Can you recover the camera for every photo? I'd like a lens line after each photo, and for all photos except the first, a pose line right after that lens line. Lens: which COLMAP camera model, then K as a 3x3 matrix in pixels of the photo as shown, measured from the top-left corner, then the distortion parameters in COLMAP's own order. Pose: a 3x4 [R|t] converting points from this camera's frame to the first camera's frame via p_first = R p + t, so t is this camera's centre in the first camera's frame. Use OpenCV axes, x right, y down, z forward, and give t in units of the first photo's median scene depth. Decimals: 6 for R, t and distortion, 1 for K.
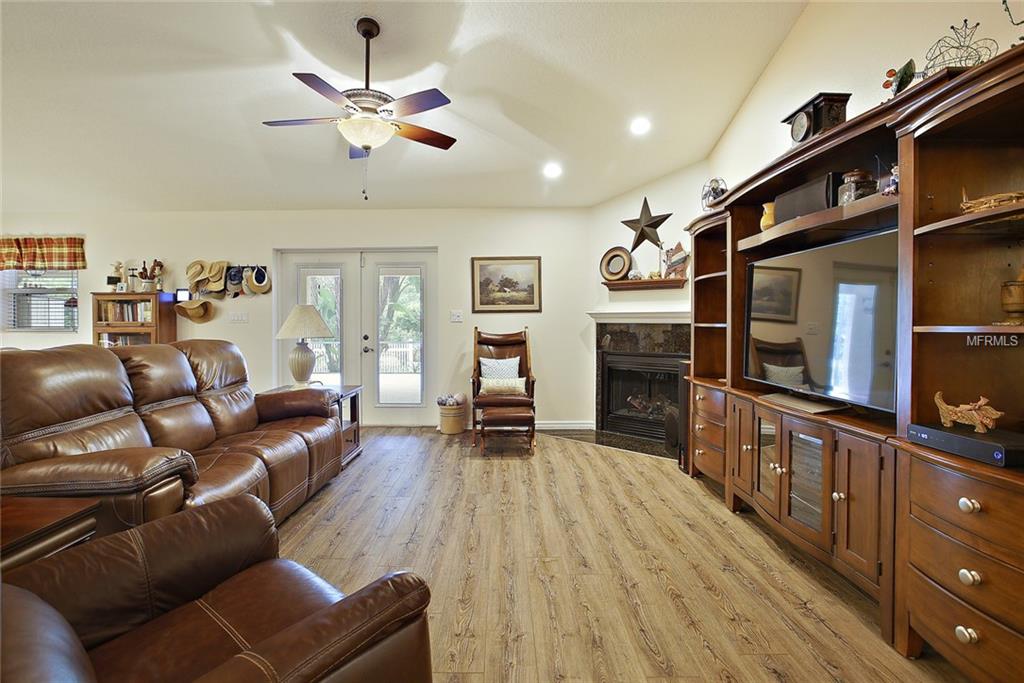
lens RADIAL K [[515.9, 0, 496.3], [0, 515.9, 332.2], [0, 0, 1]] dist [-0.060414, 0.031350]
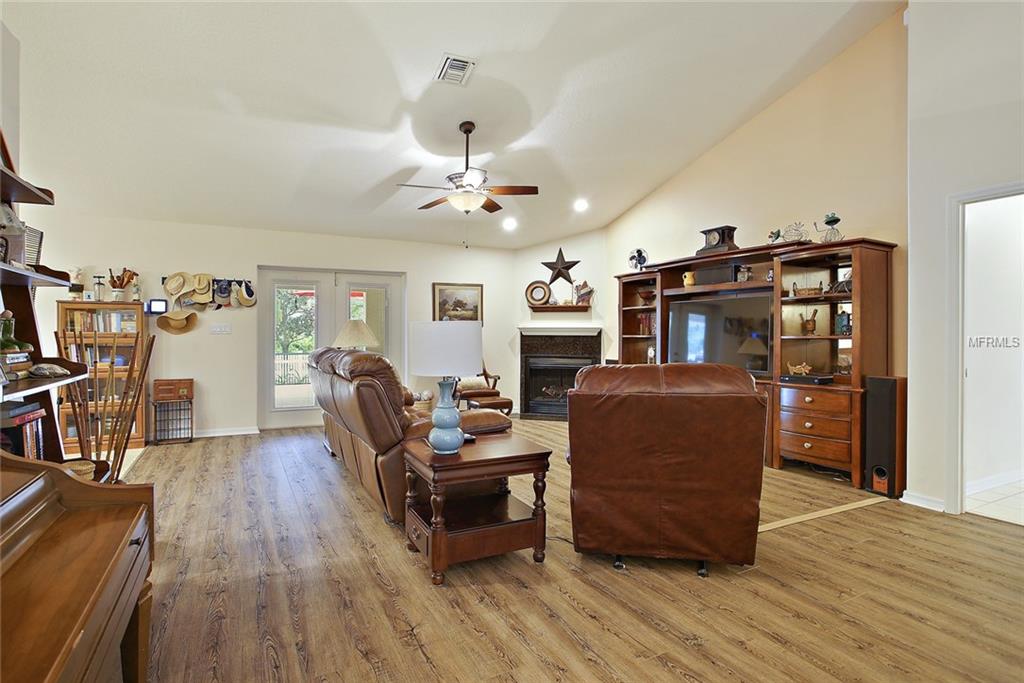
lens RADIAL K [[515.9, 0, 496.3], [0, 515.9, 332.2], [0, 0, 1]] dist [-0.060414, 0.031350]
pose [[0.887938, 0.004772, 0.459938, -0.511311], [0.006800, 0.999701, -0.023499, 0.006690], [-0.459913, 0.023993, 0.887640, -0.190012]]
